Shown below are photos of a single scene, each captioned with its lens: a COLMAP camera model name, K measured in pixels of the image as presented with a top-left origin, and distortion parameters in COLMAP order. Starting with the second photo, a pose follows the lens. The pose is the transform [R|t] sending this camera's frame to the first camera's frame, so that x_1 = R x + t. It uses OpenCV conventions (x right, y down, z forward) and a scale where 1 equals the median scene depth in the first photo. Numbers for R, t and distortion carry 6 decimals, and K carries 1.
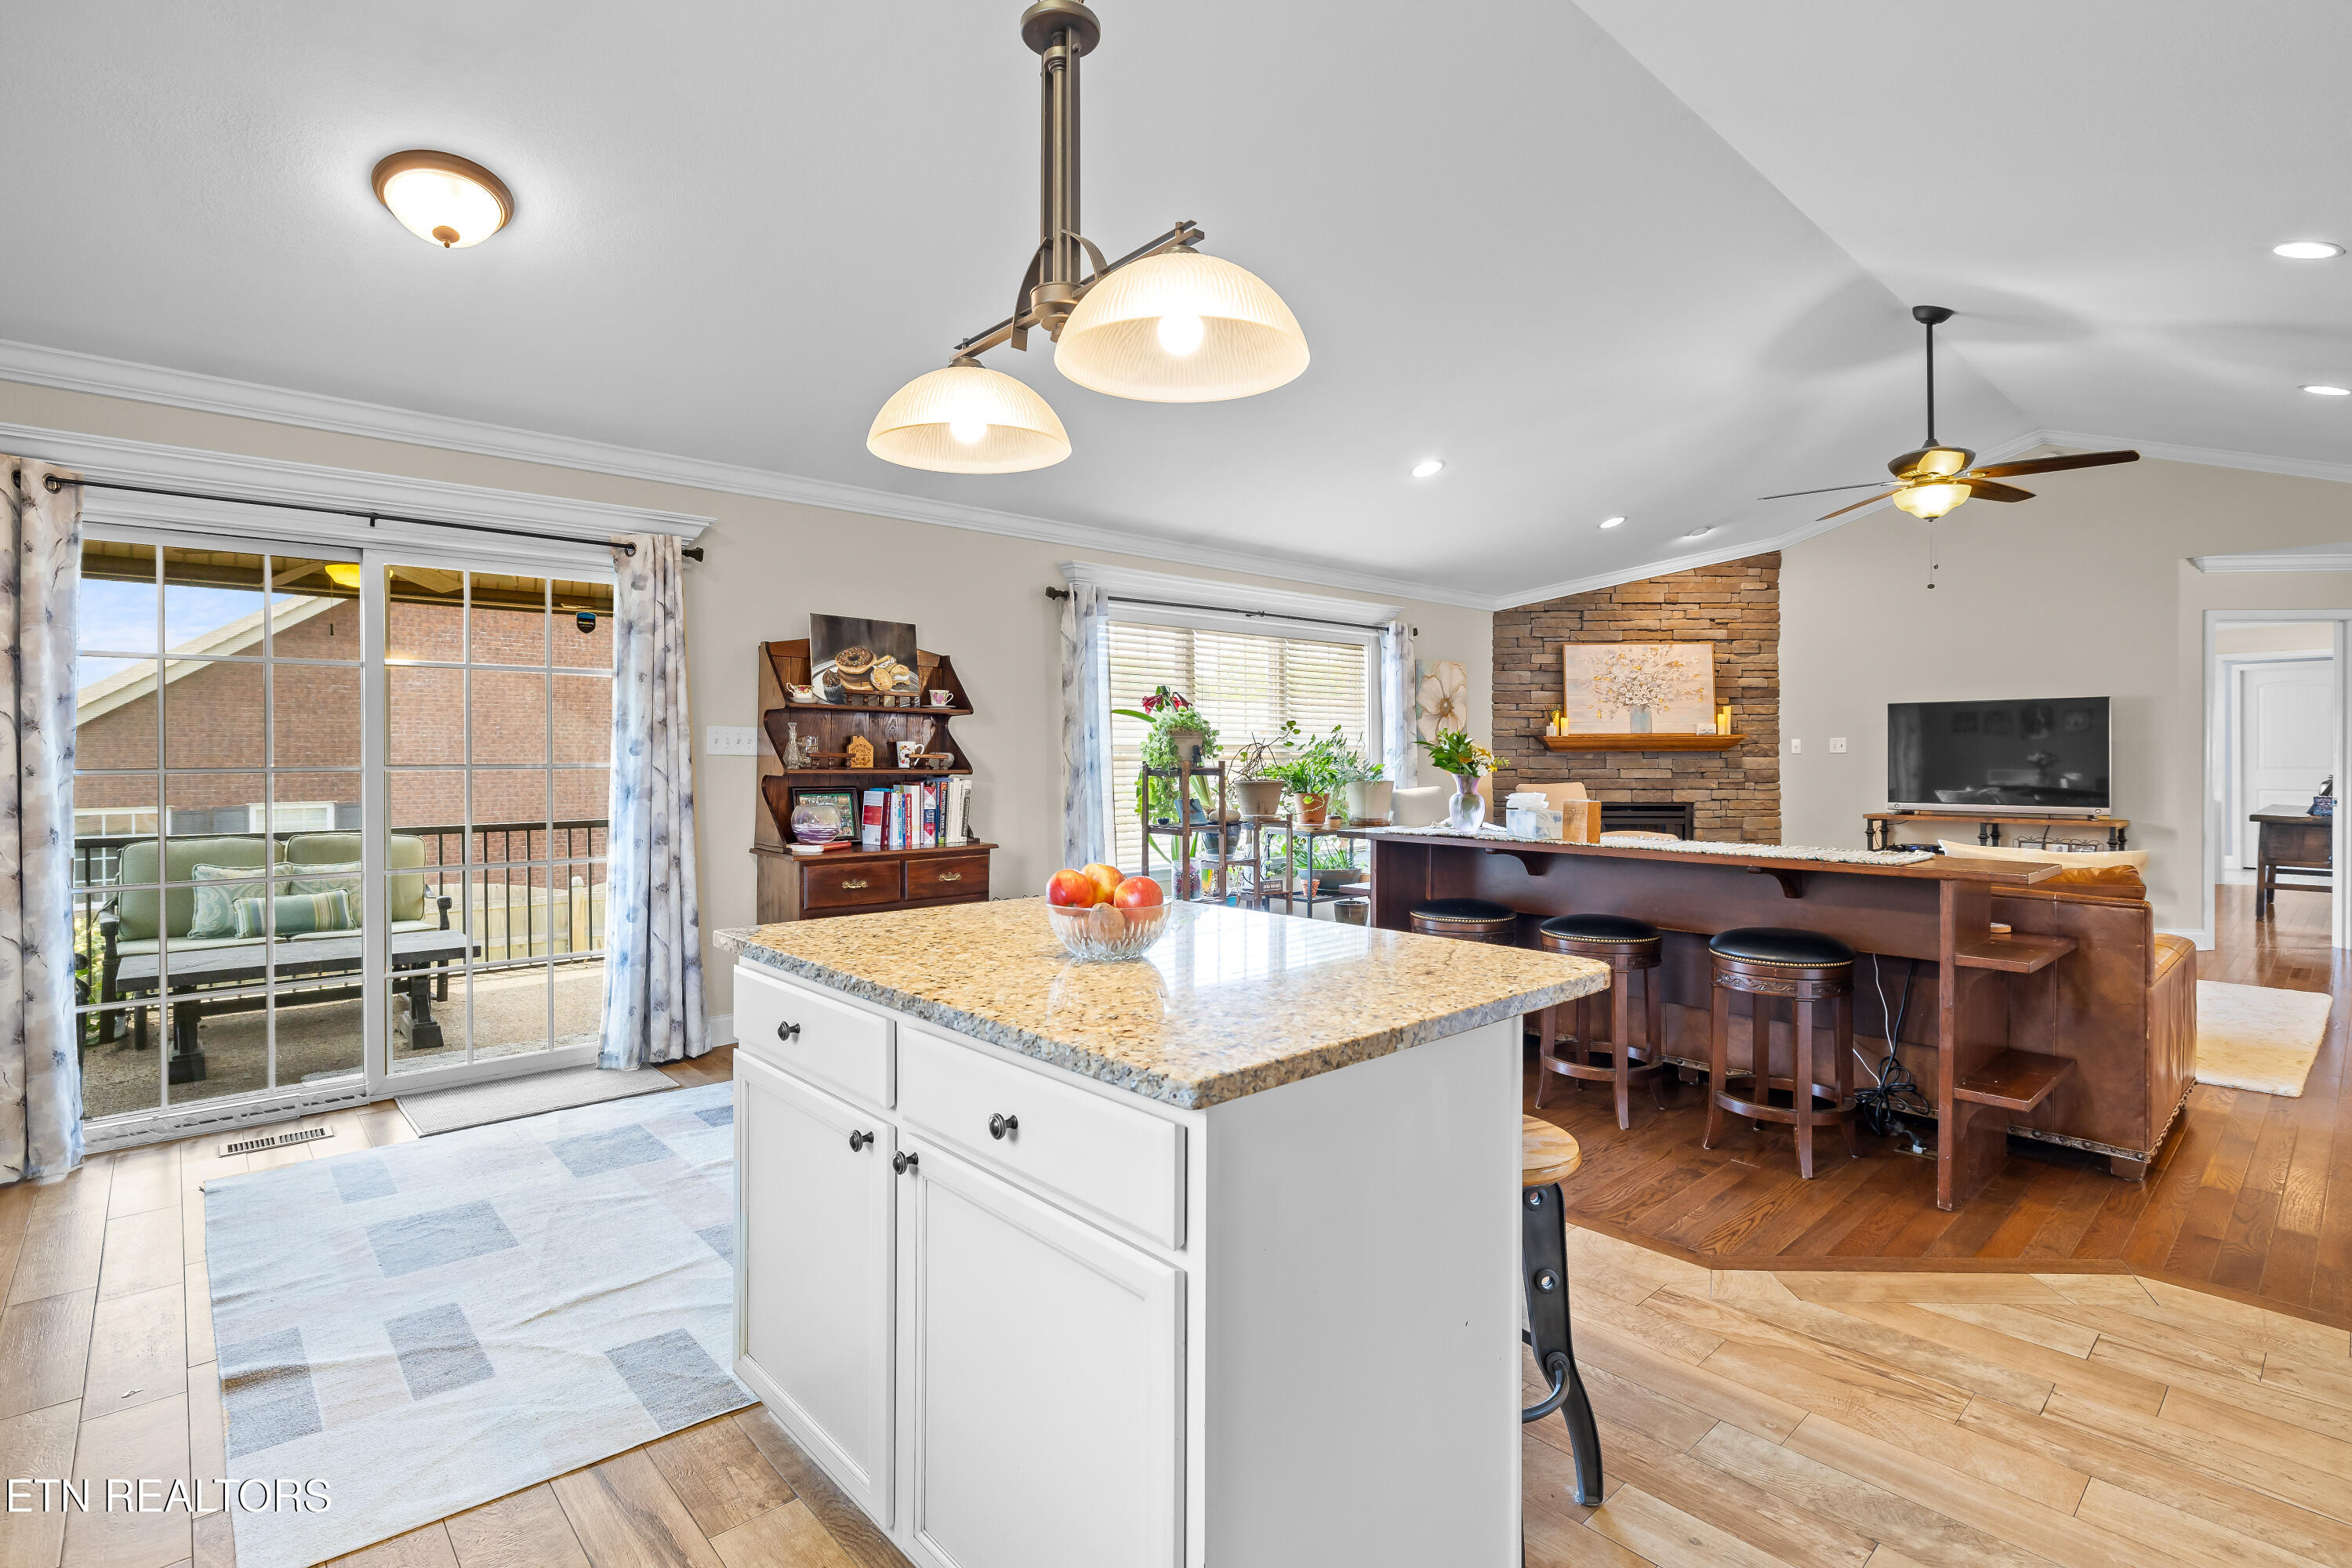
lens RADIAL K [[1115.2, 0, 1172.2], [0, 1115.2, 756.7], [0, 0, 1]] dist [-0.008179, 0.000072]
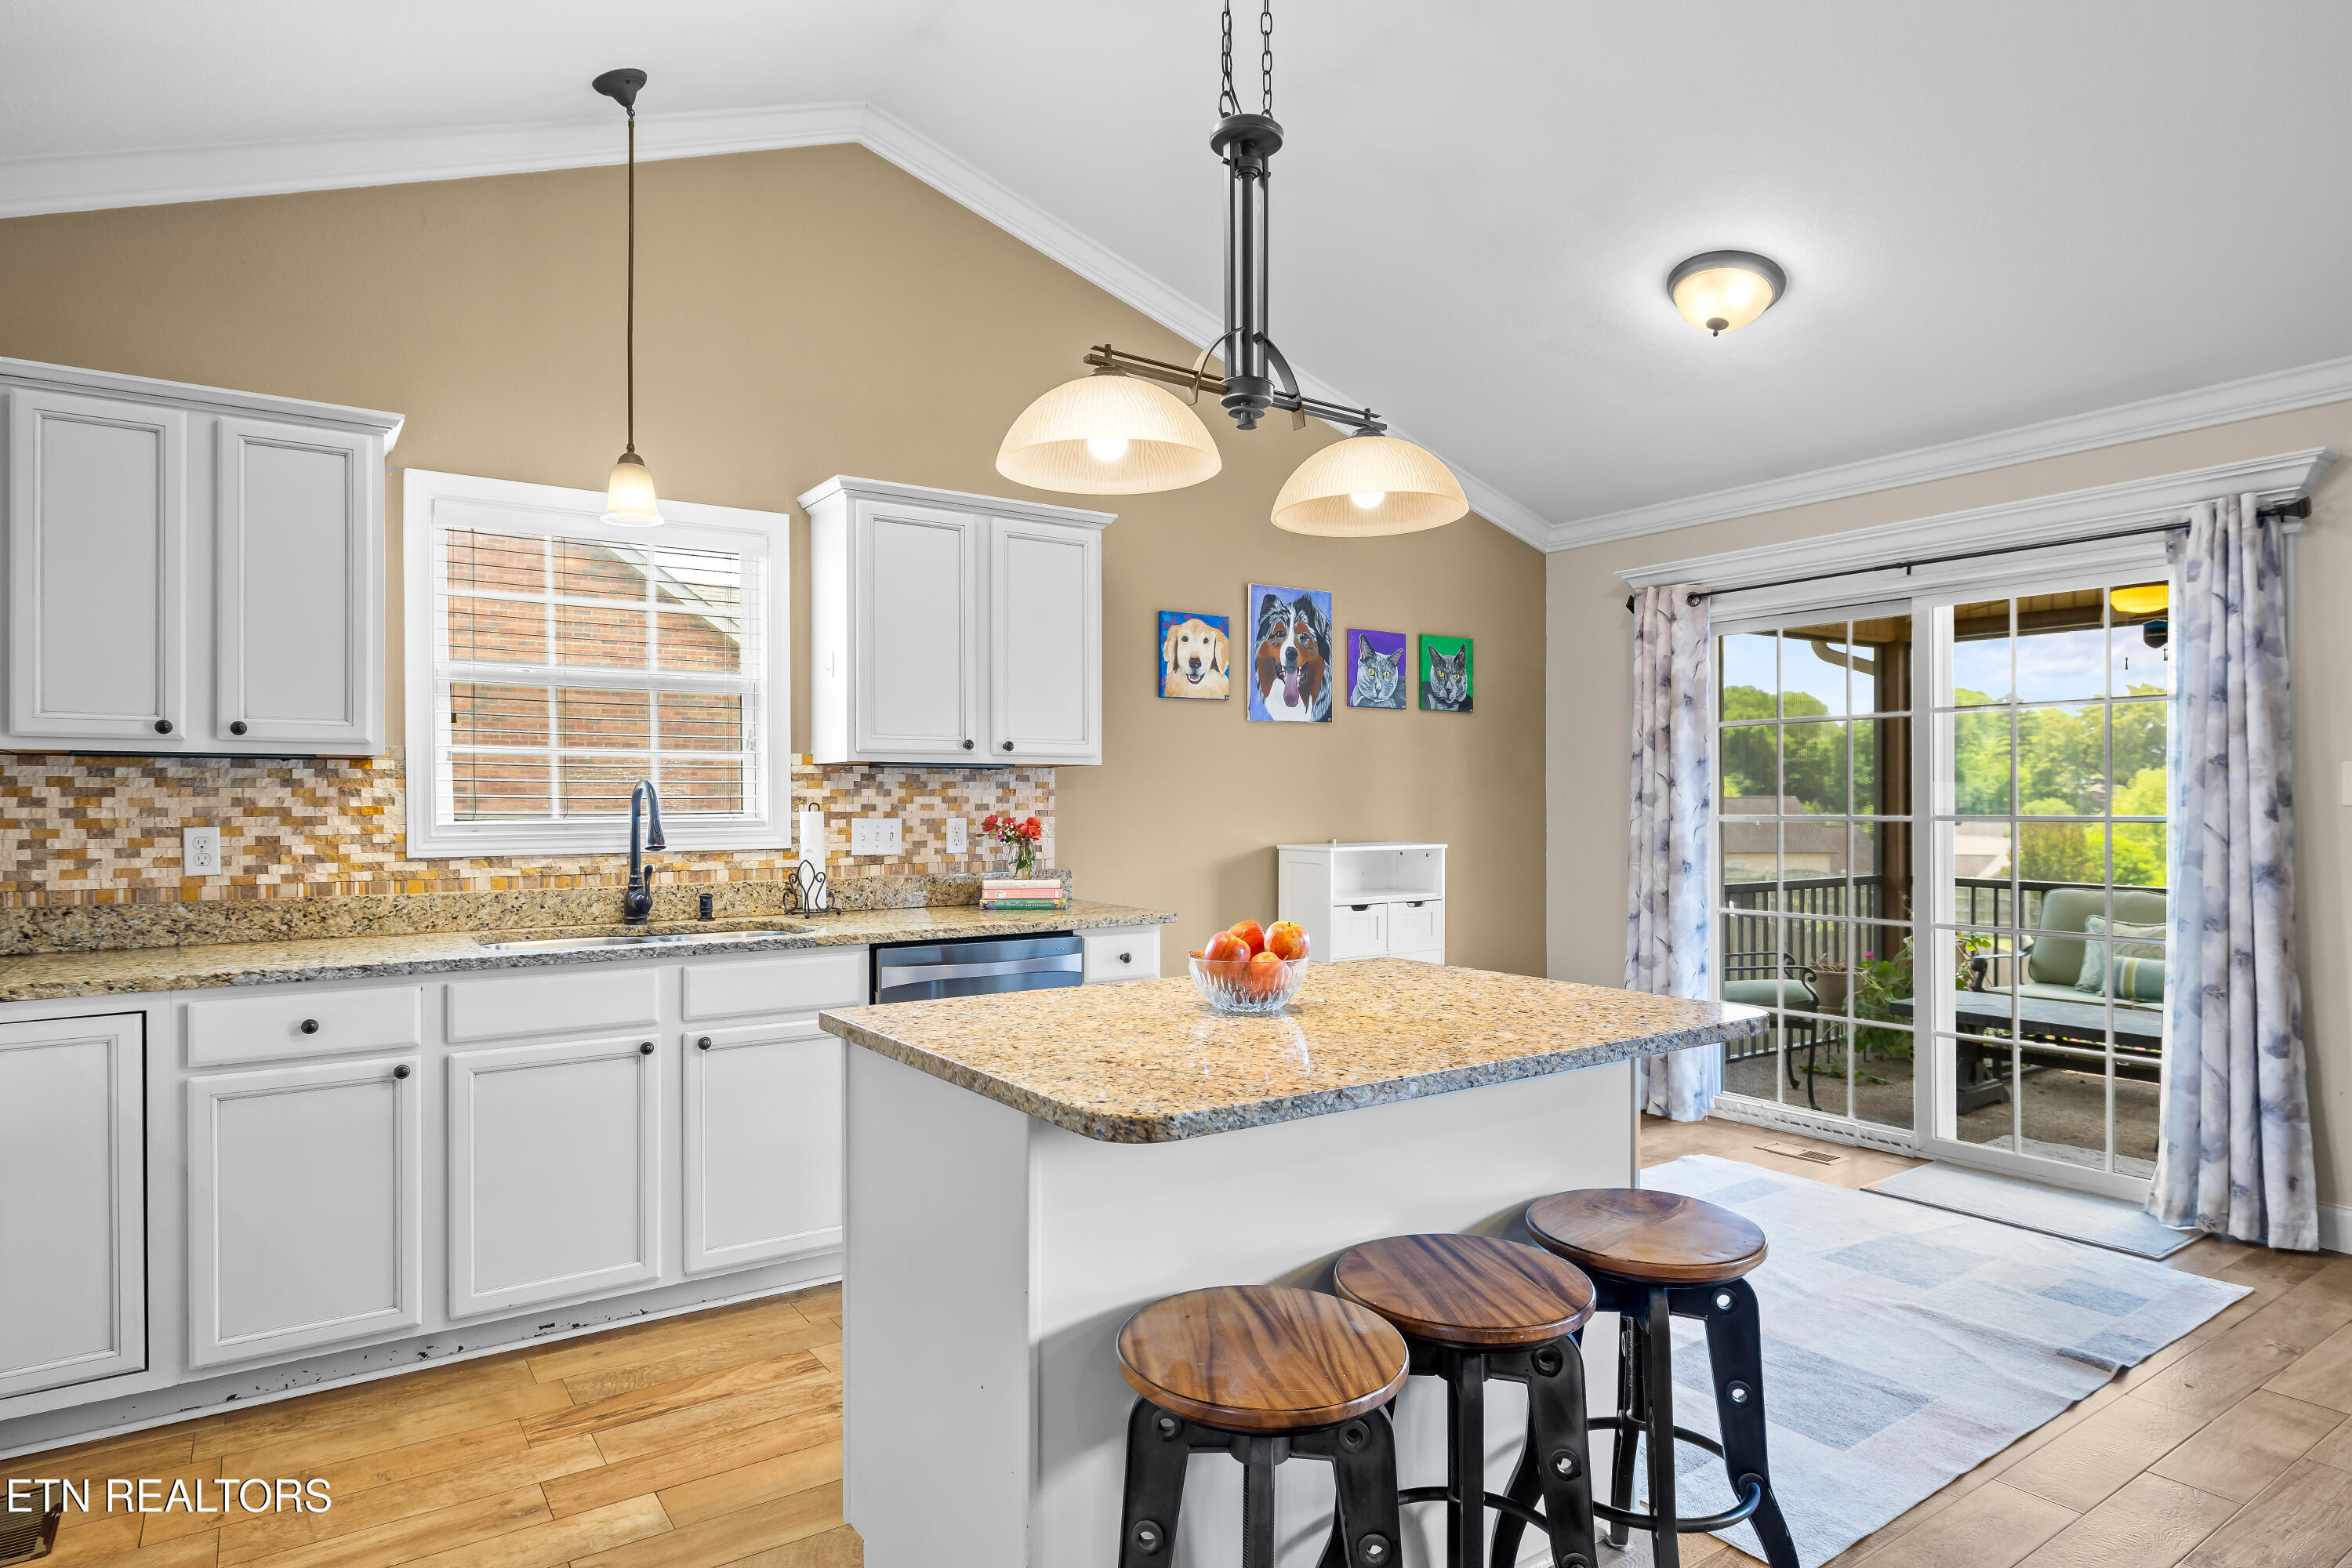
lens RADIAL K [[1317.3, 0, 1170.2], [0, 1317.3, 797.8], [0, 0, 1]] dist [-0.002581, -0.000055]
pose [[-0.133148, -0.001109, -0.991096, 0.244736], [0.001675, 0.999998, -0.001344, -0.003450], [0.991095, -0.001839, -0.133146, 0.230058]]
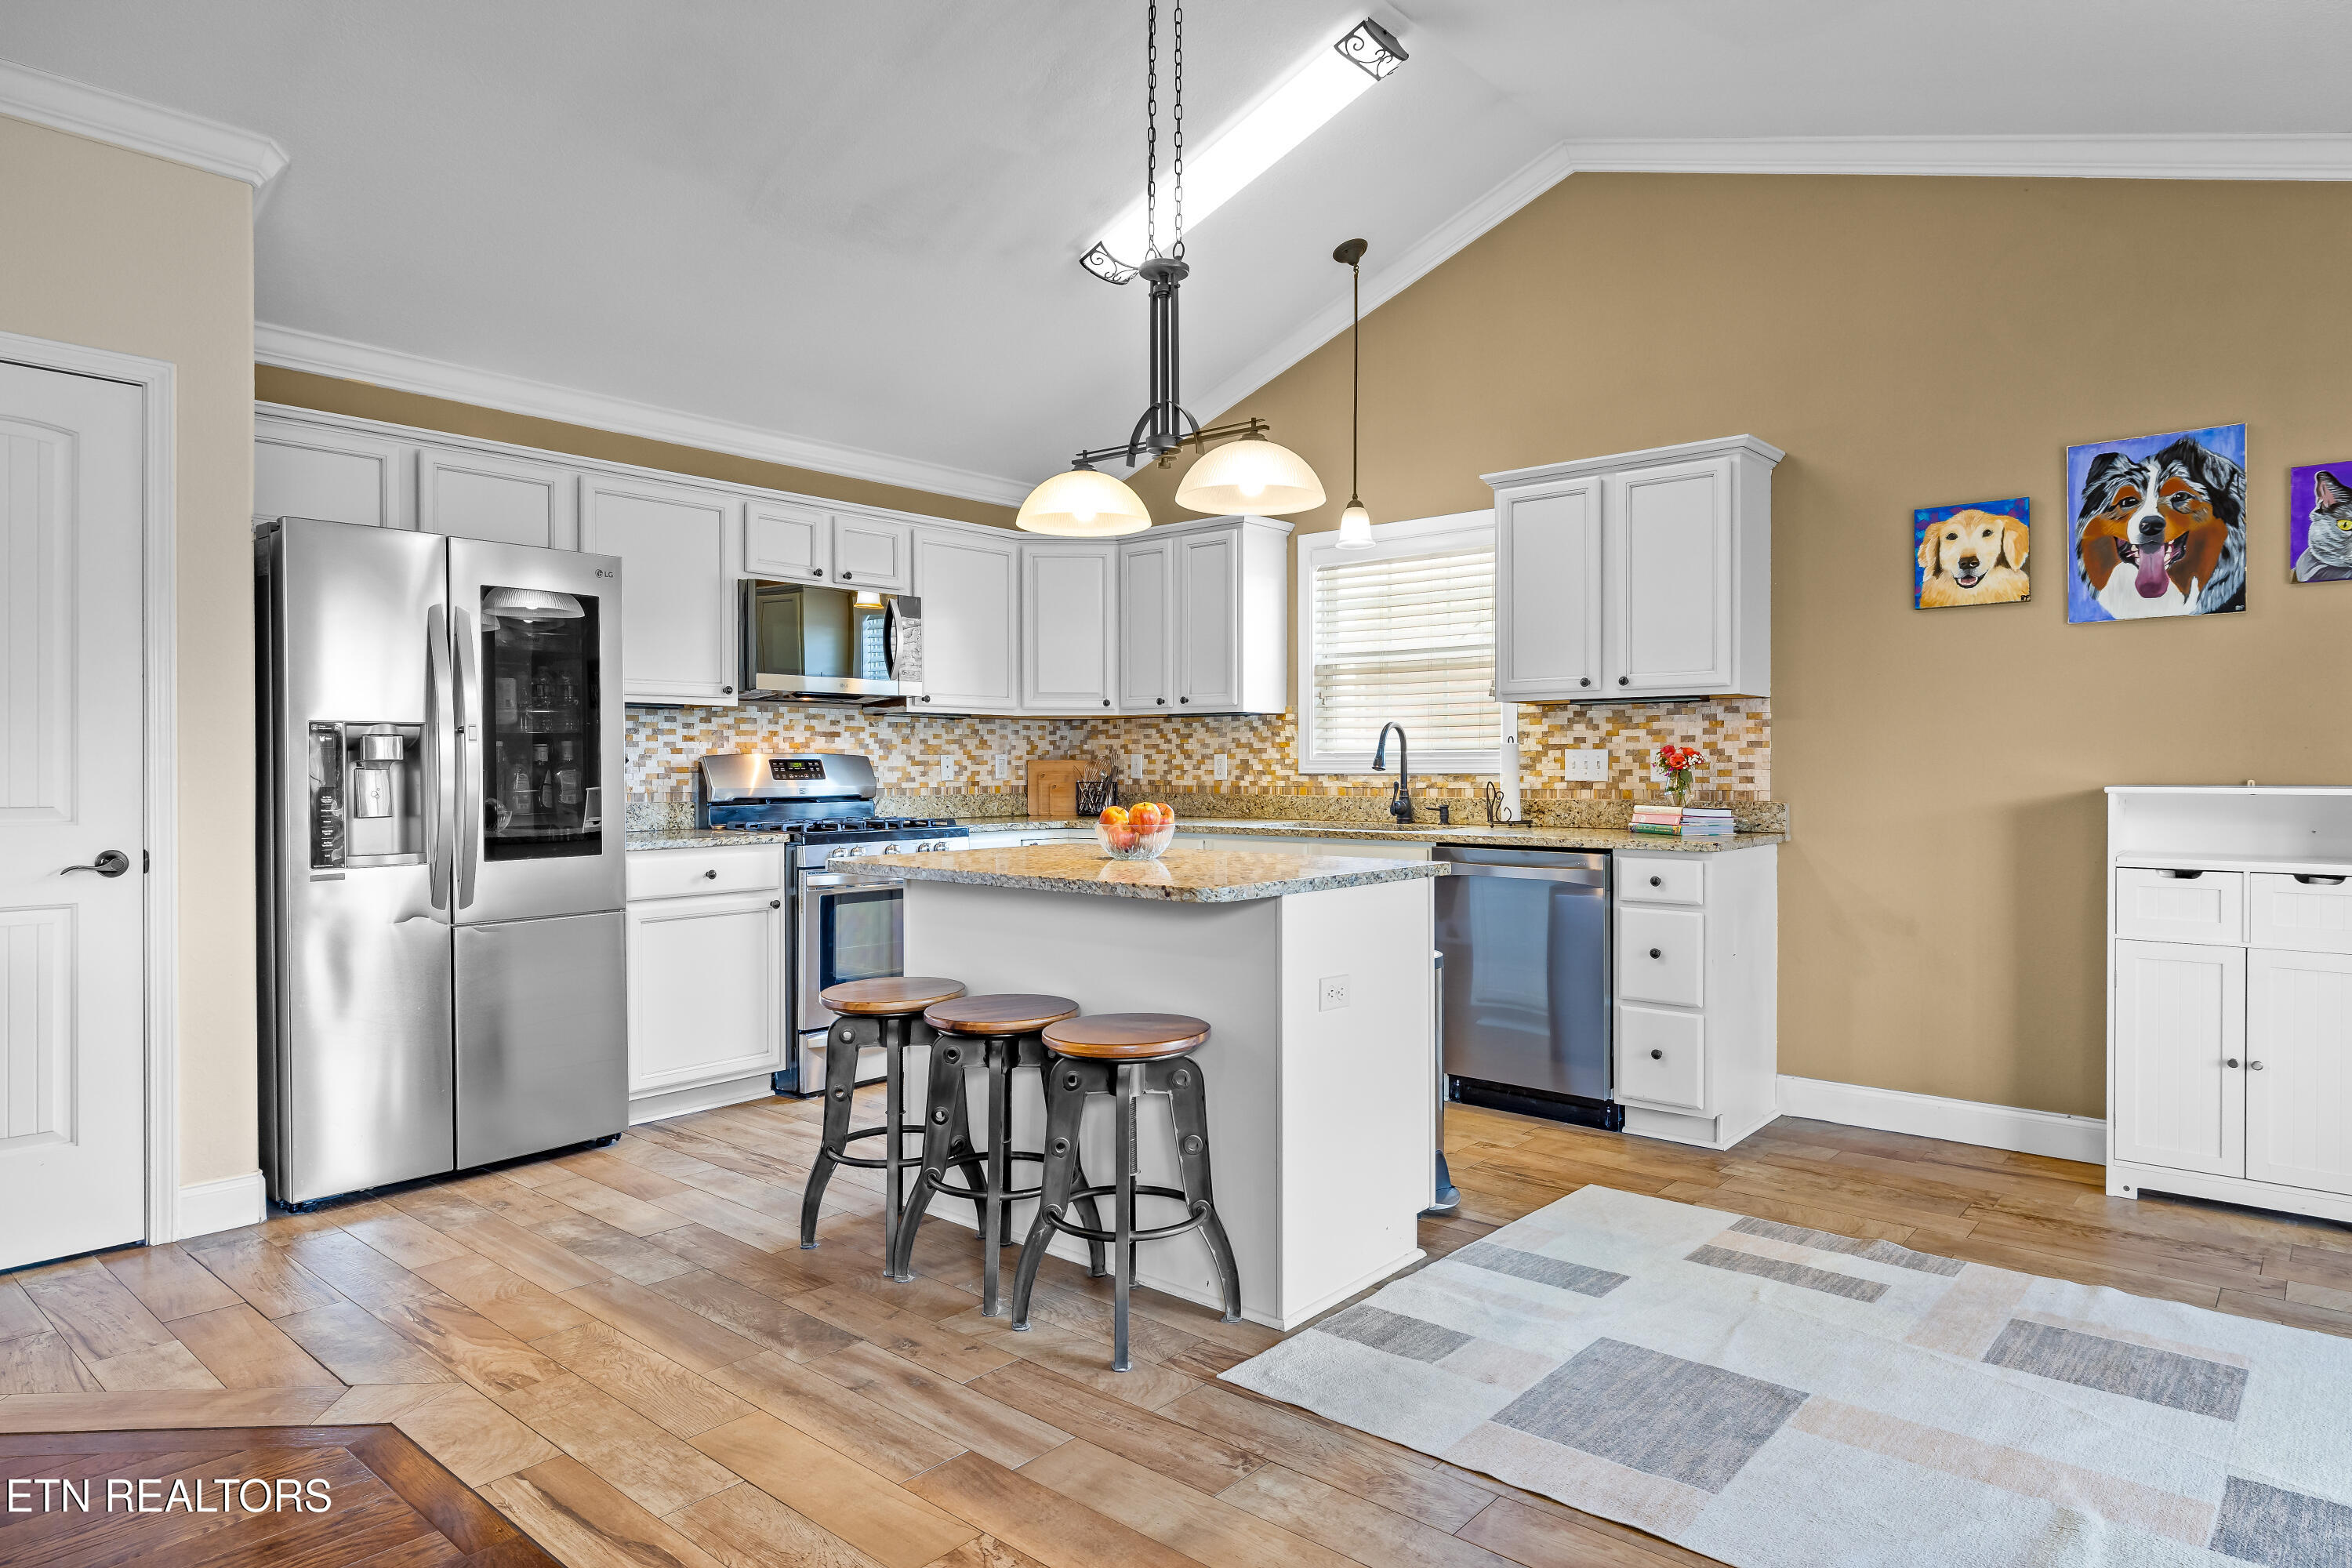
lens RADIAL K [[1371.9, 0, 1168.3], [0, 1371.9, 776.1], [0, 0, 1]] dist [-0.005924, 0.000710]
pose [[-0.993025, 0.002502, -0.117876, 0.025713], [0.001561, 0.999966, 0.008076, 0.009588], [0.117892, 0.007835, -0.992996, 0.615601]]
